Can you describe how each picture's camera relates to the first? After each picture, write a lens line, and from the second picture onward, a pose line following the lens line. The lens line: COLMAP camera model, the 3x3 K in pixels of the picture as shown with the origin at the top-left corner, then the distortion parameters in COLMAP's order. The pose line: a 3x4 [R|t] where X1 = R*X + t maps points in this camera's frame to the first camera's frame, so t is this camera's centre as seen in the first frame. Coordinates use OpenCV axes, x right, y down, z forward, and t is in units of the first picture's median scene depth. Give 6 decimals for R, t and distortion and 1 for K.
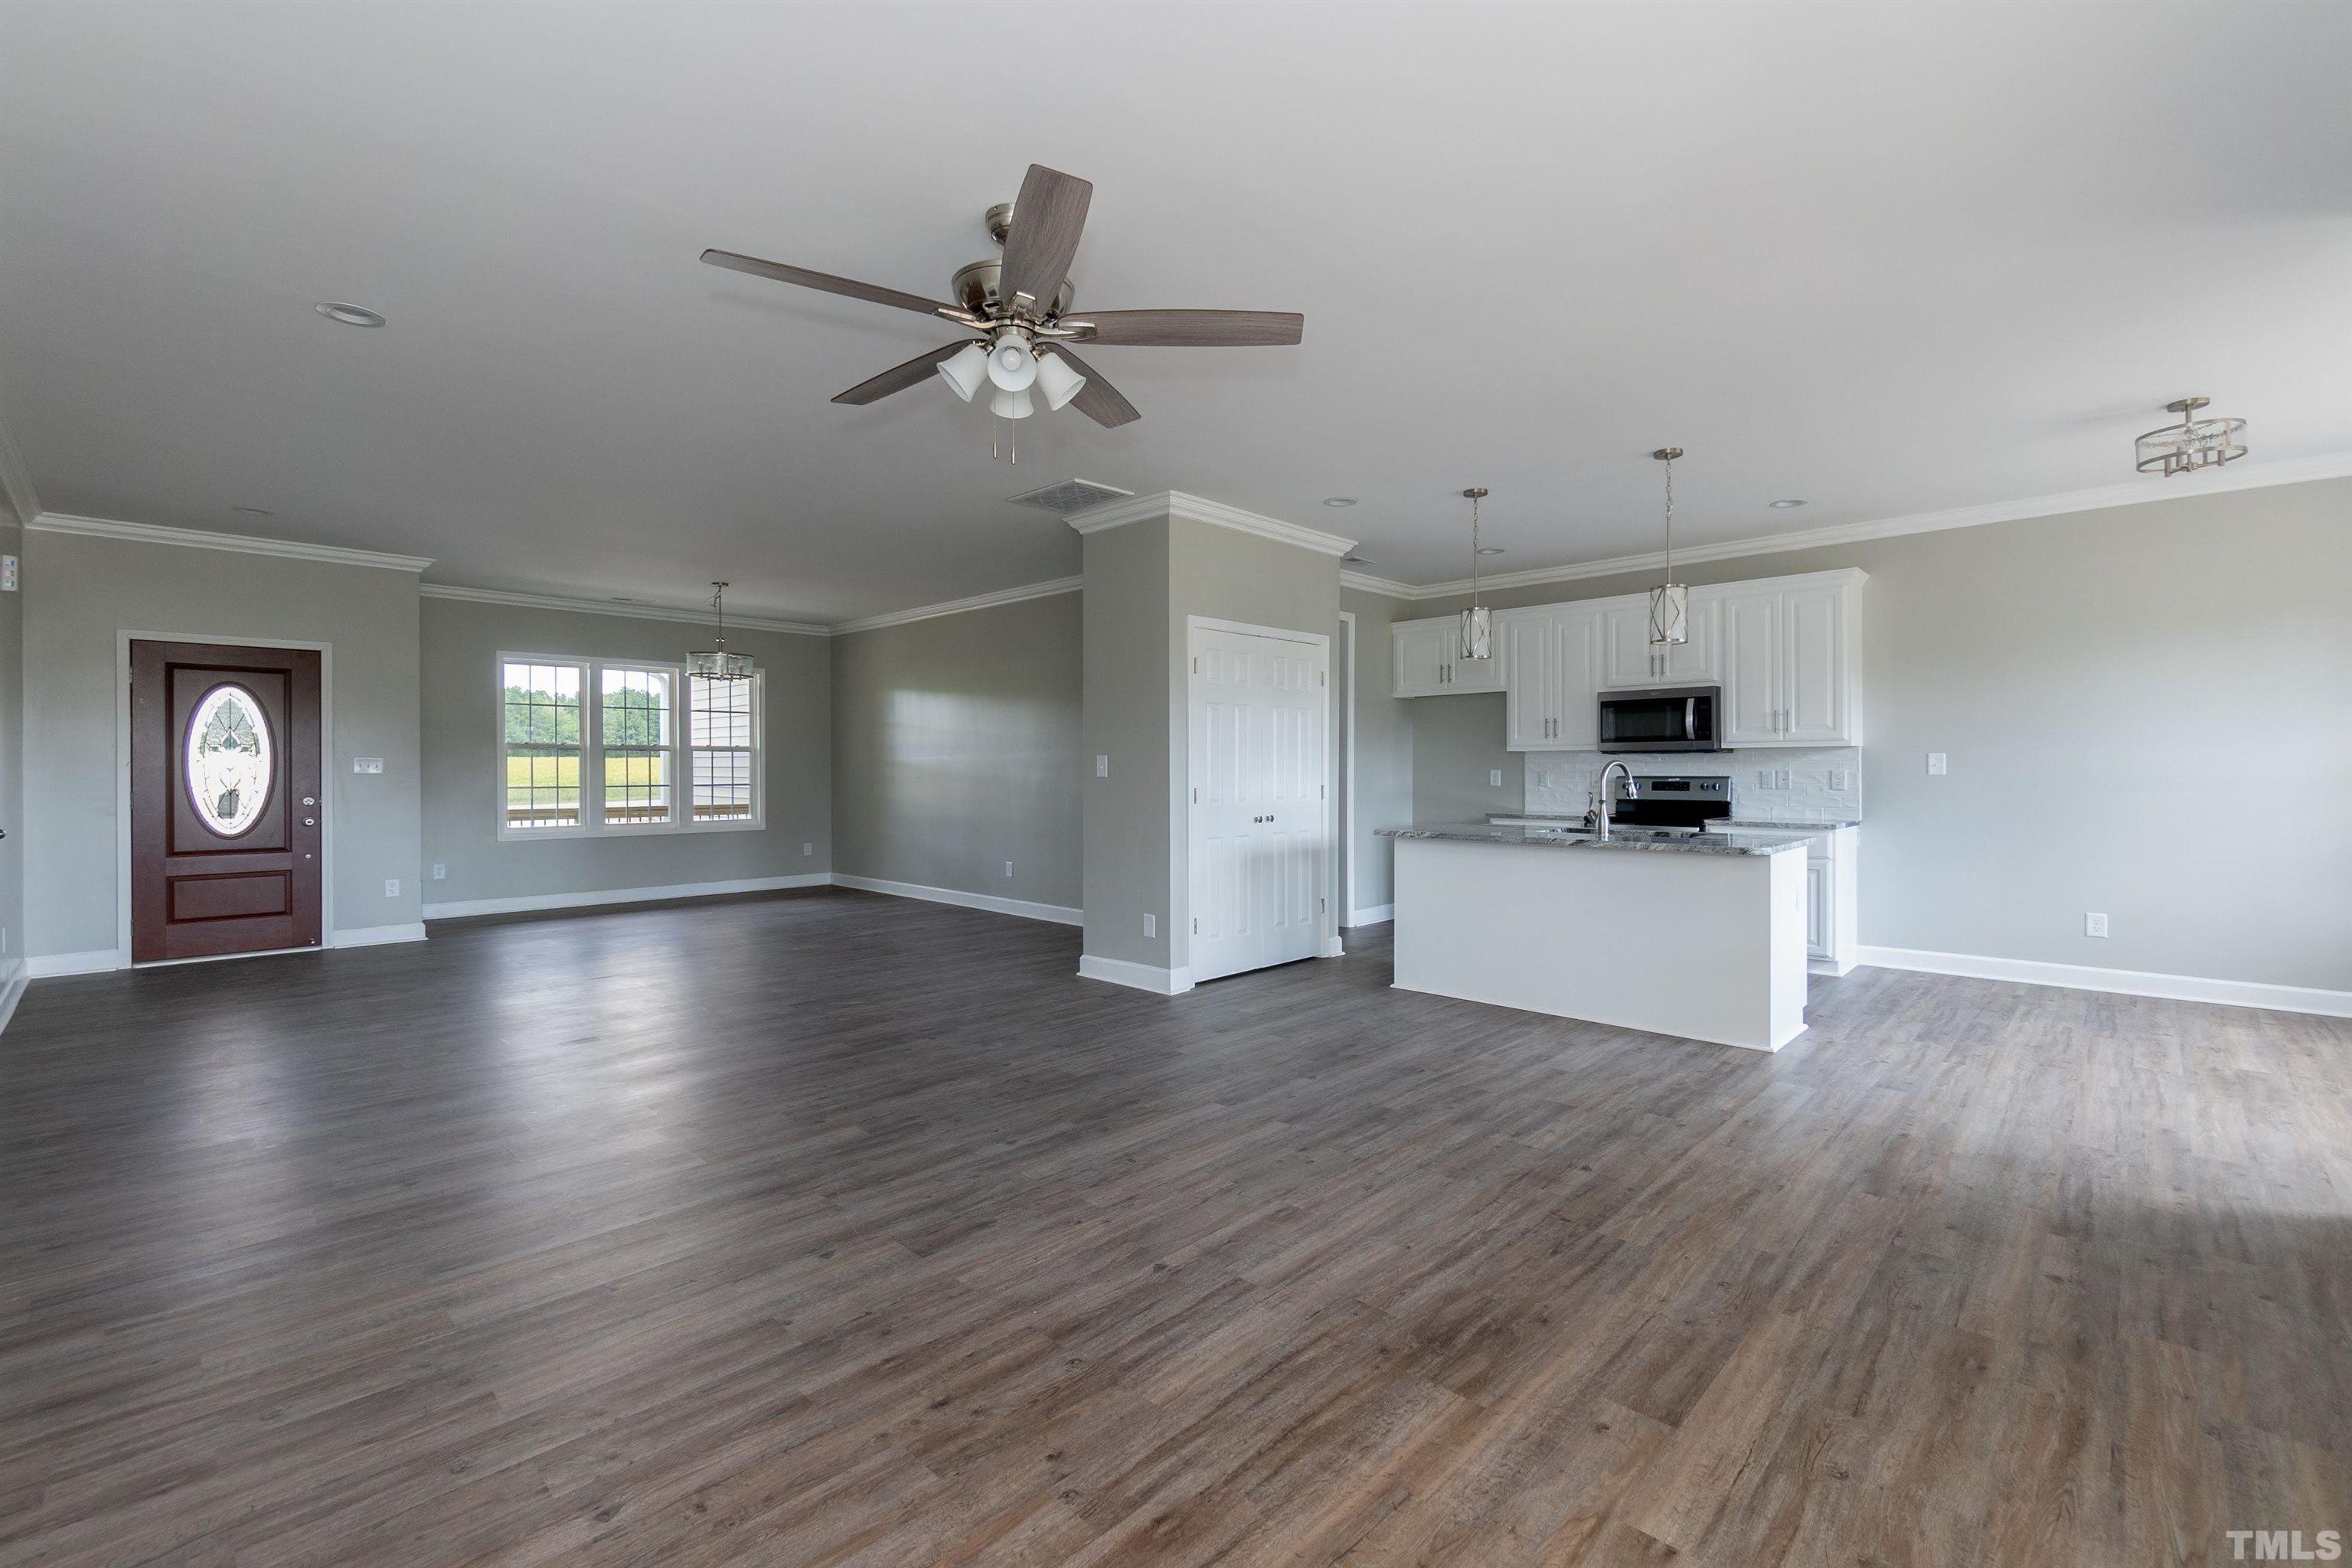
lens RADIAL K [[1018.0, 0, 1167.3], [0, 1018.0, 768.1], [0, 0, 1]] dist [-0.001956, 0.000867]
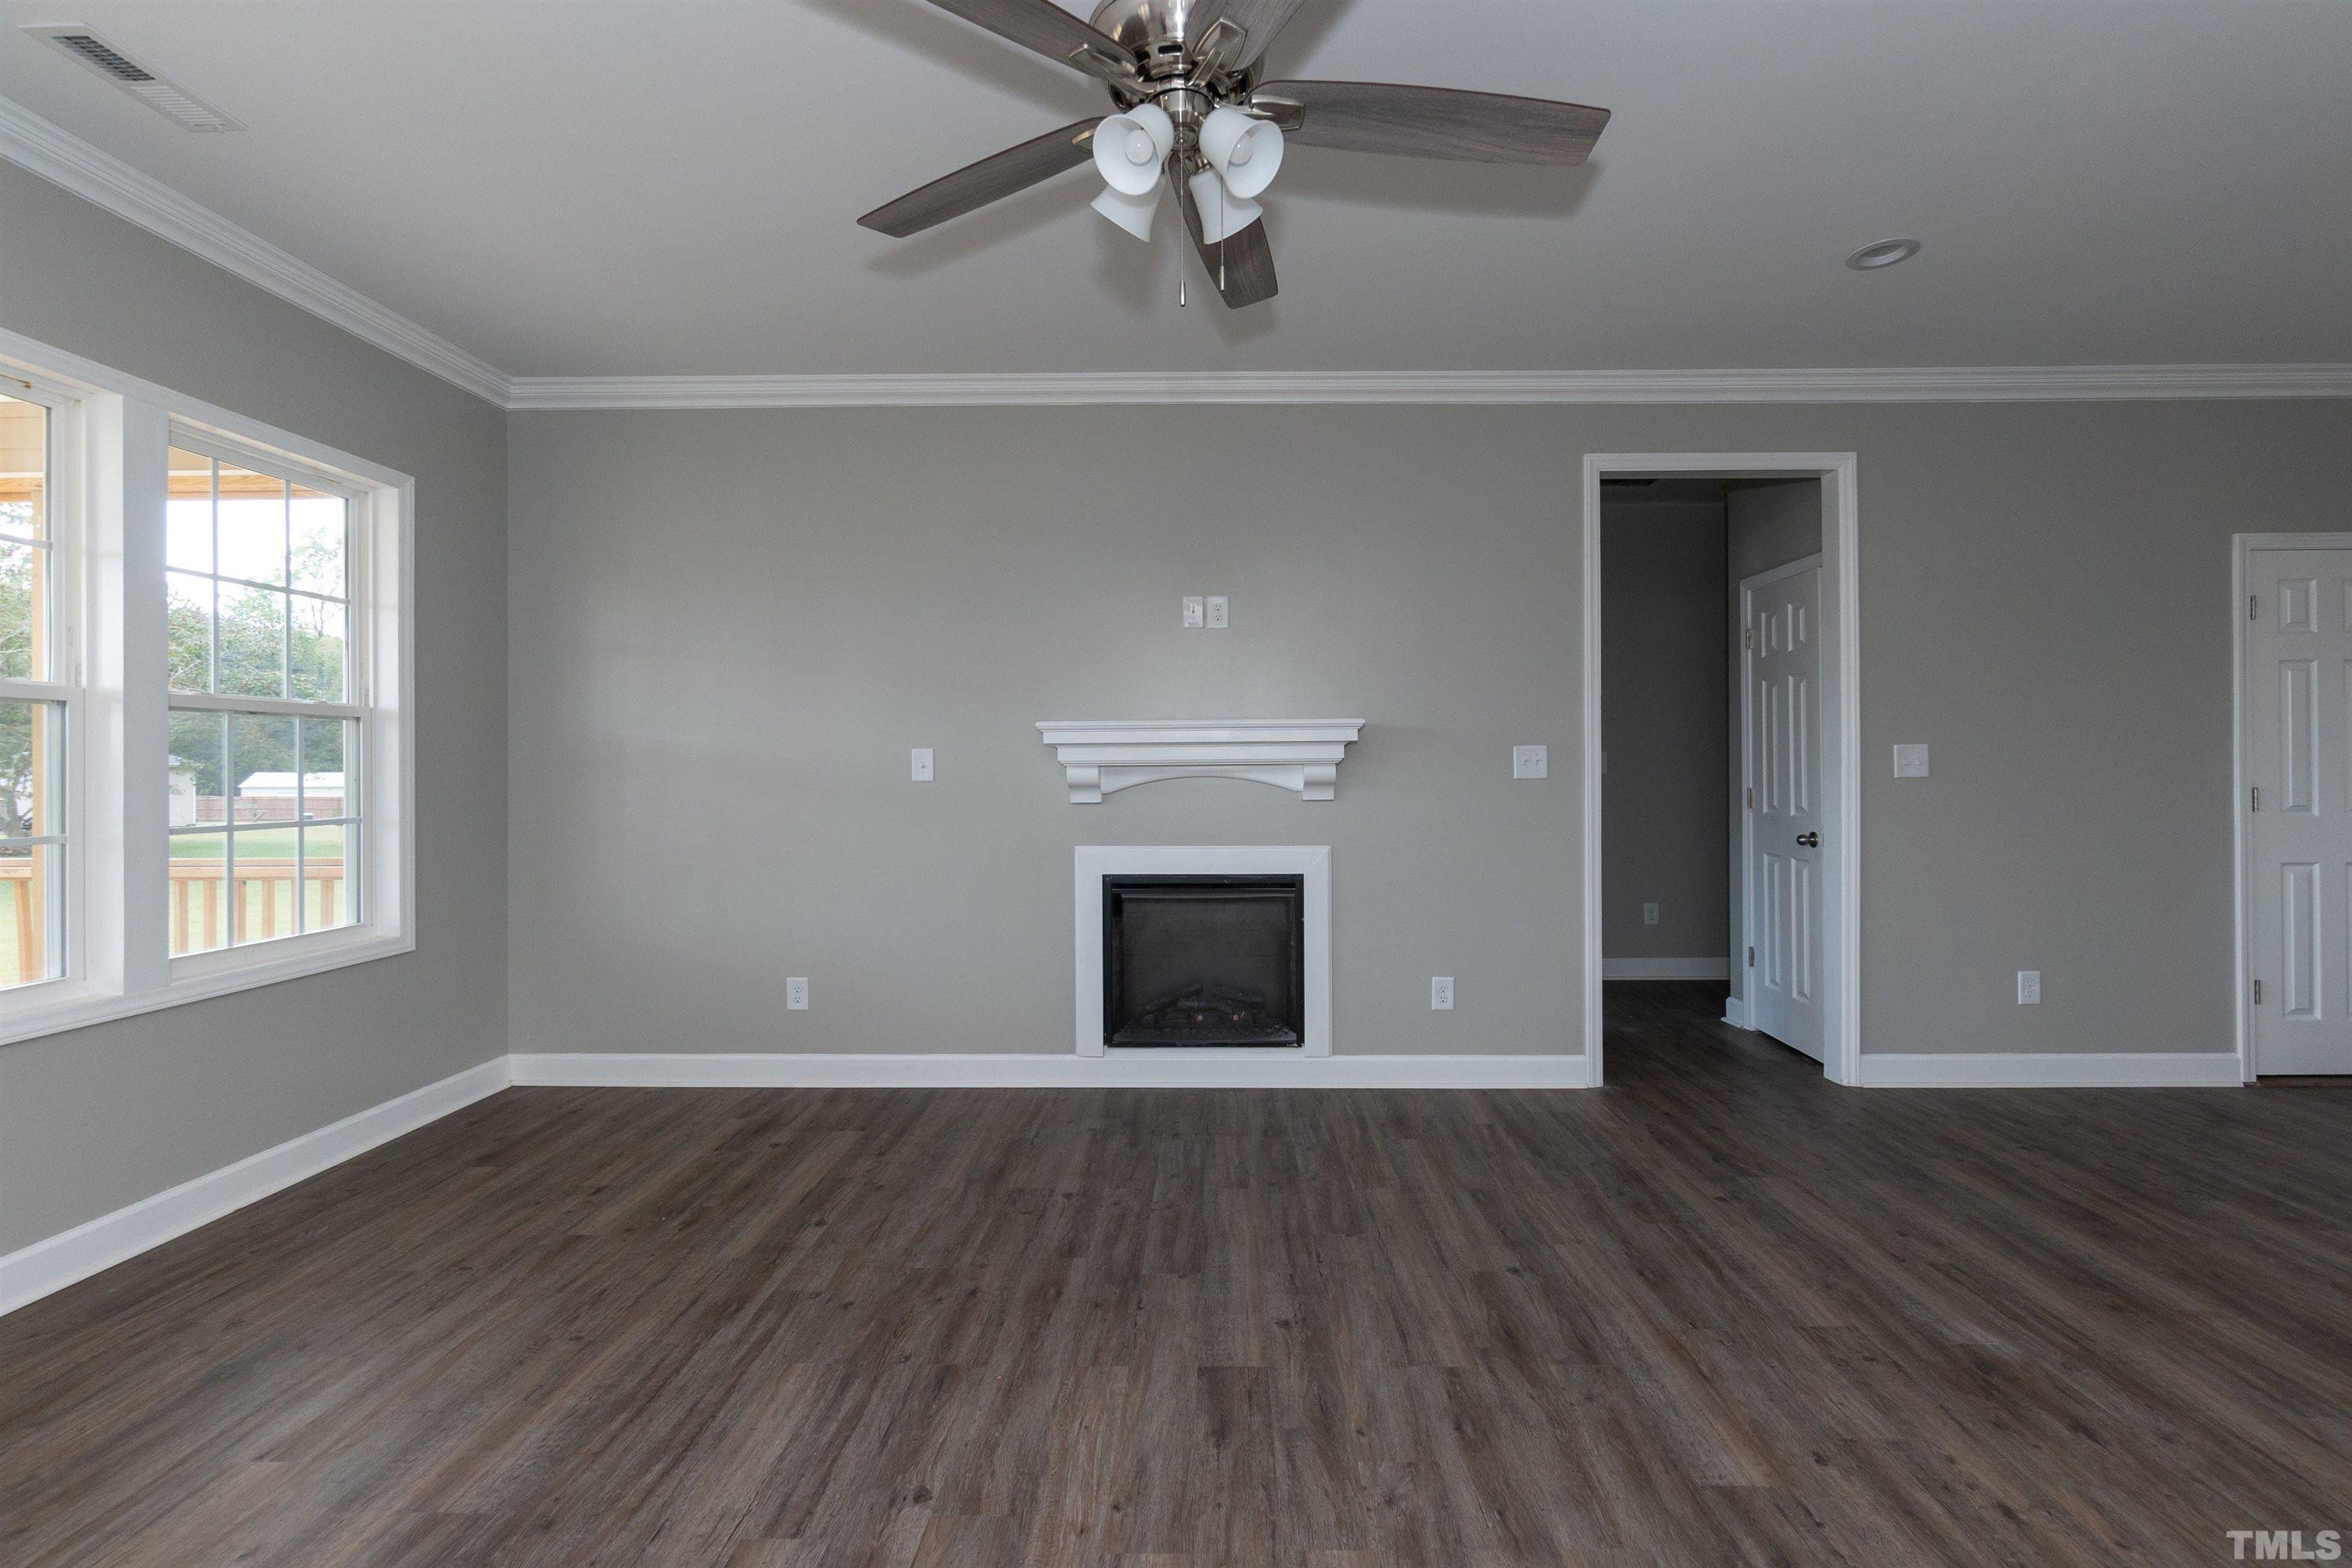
lens RADIAL K [[1059.8, 0, 1221.1], [0, 1059.8, 764.7], [0, 0, 1]] dist [0.000809, 0.000802]
pose [[-0.725904, 0.002617, -0.687791, 0.268484], [0.006647, 0.999973, -0.003211, 0.000343], [0.687763, -0.006902, -0.725902, 1.322743]]
